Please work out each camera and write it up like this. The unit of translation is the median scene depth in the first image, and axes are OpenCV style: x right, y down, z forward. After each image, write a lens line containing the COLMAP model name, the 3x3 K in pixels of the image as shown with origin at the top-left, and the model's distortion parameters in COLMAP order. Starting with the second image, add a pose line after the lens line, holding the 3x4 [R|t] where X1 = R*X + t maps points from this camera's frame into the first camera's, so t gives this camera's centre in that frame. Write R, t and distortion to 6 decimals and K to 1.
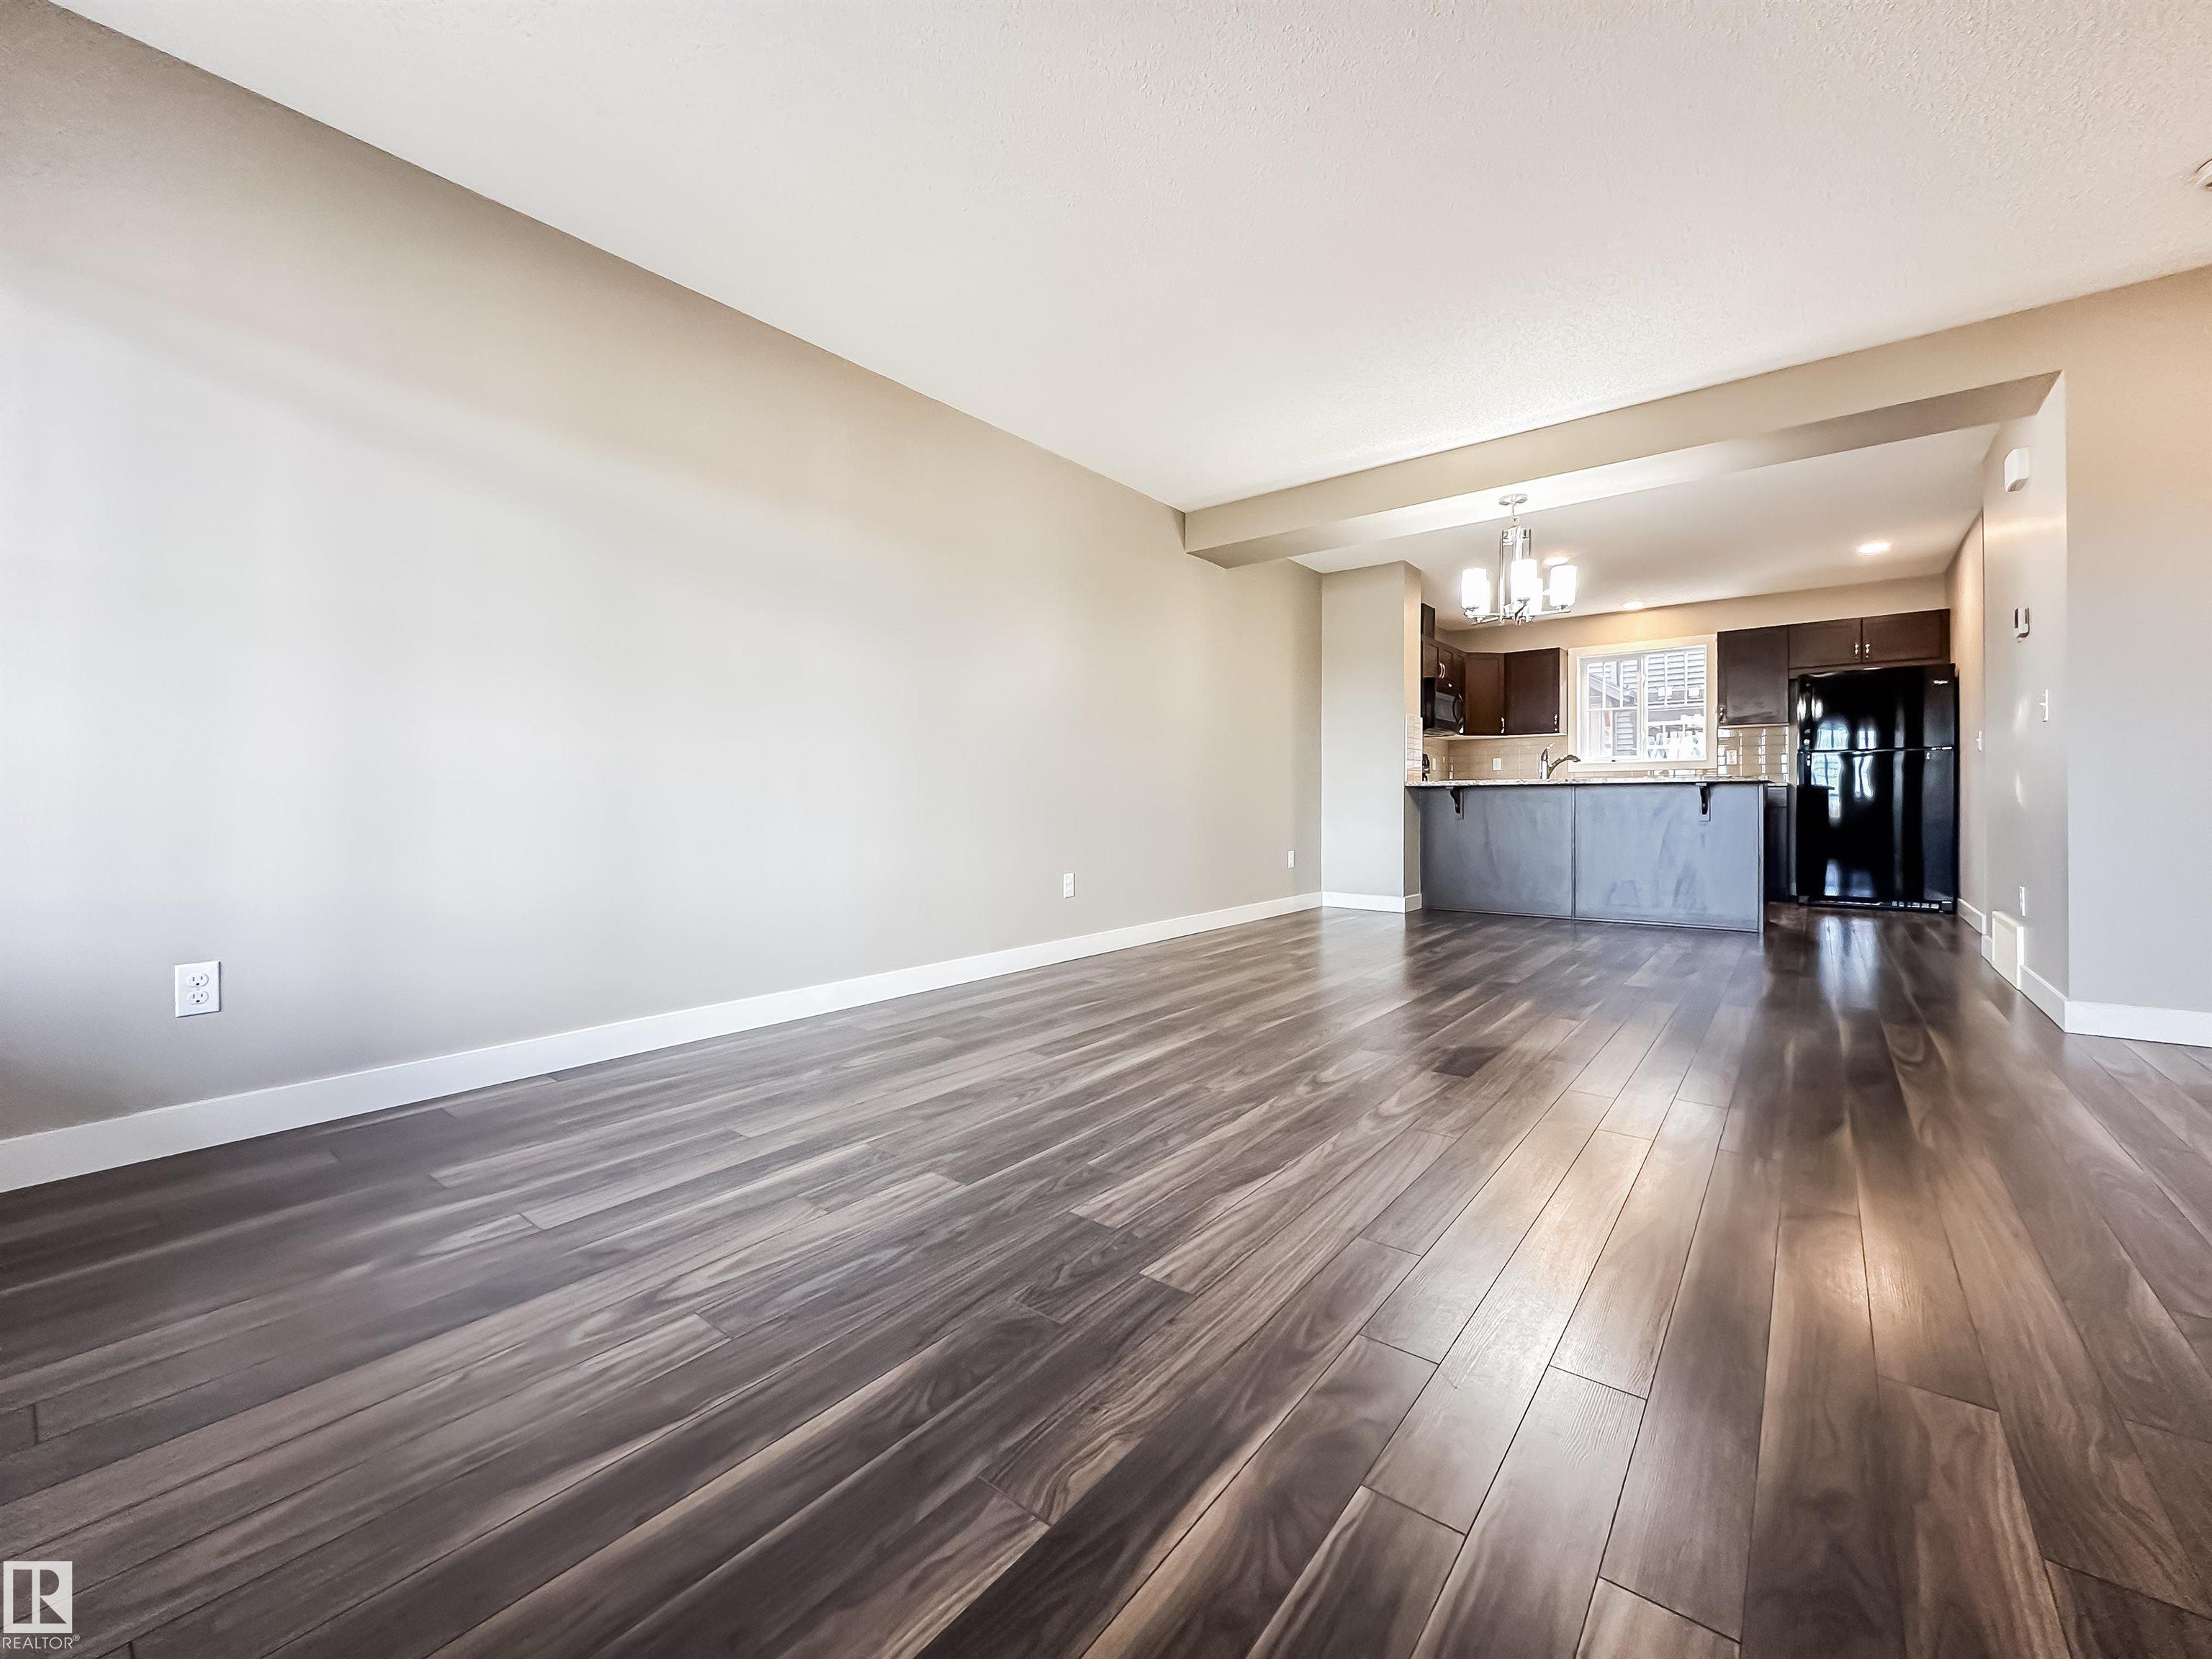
lens RADIAL K [[917.4, 0, 1080.4], [0, 917.4, 814.7], [0, 0, 1]] dist [0.003354, -0.001299]
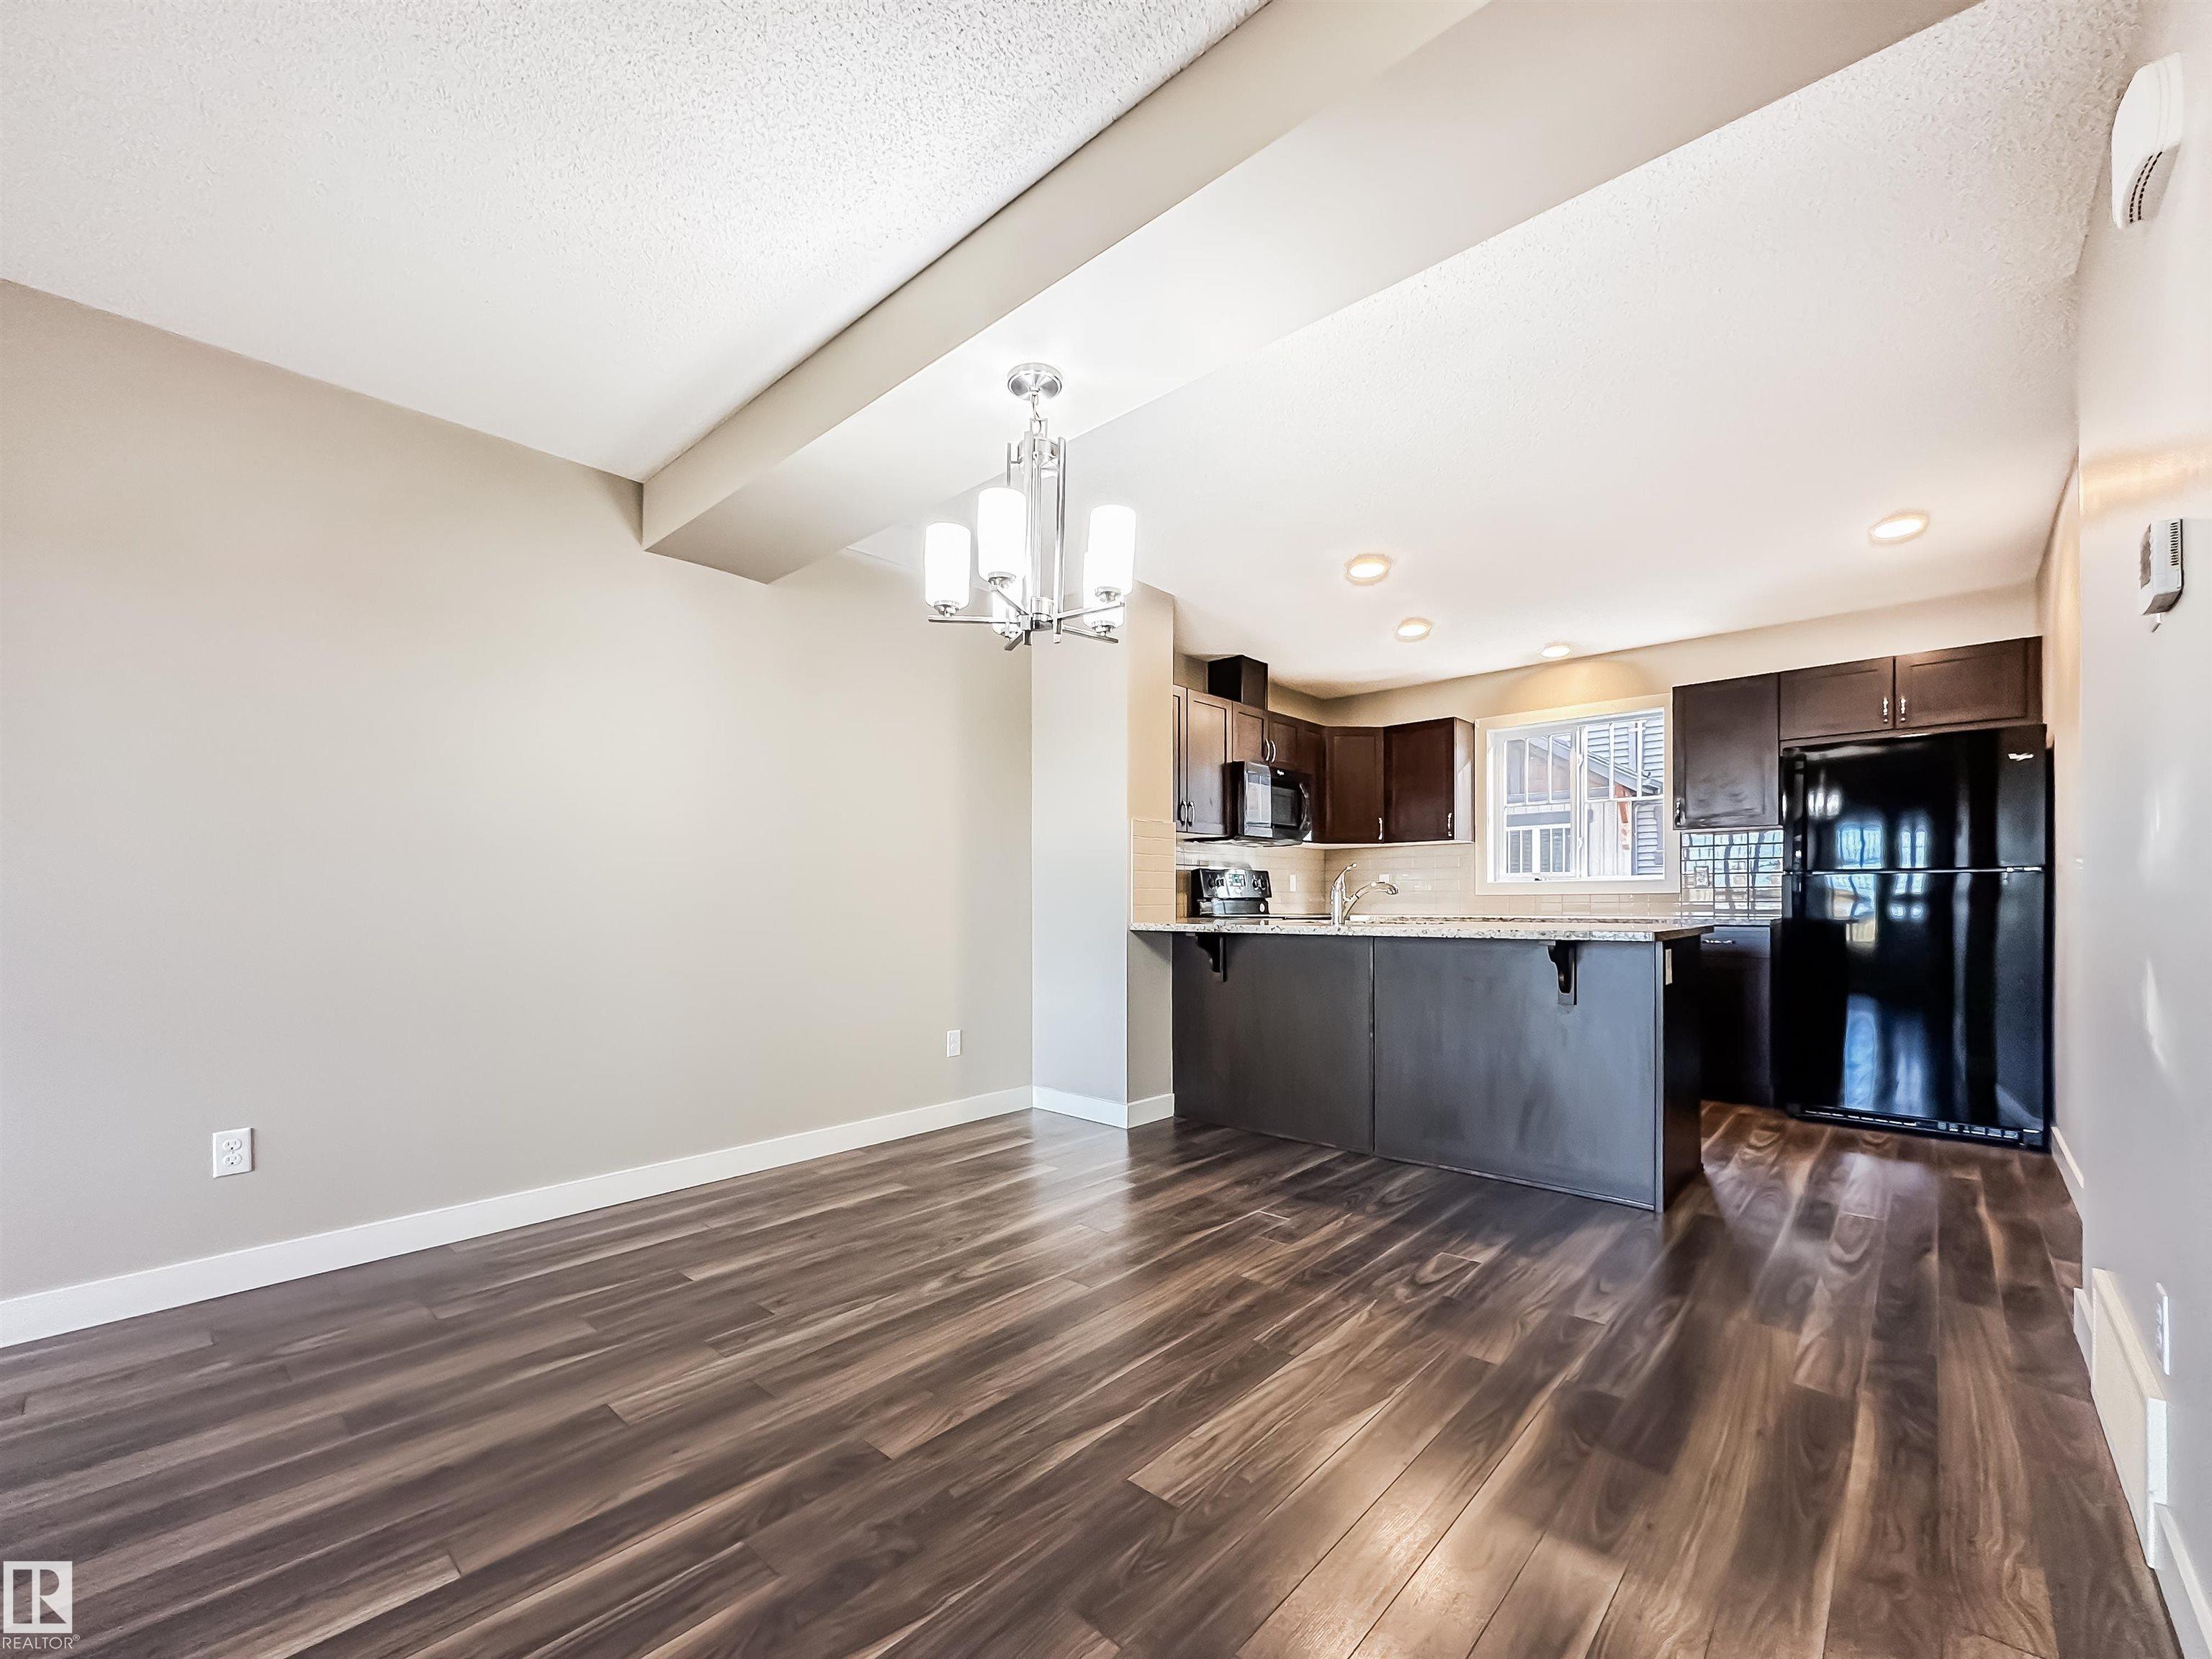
lens RADIAL K [[917.4, 0, 1081.9], [0, 917.4, 909.0], [0, 0, 1]] dist [0.003354, -0.001299]
pose [[0.997342, -0.001204, -0.072858, 0.347227], [0.001206, 0.999999, -0.000023, -0.043829], [0.072858, -0.000065, 0.997342, 0.337633]]
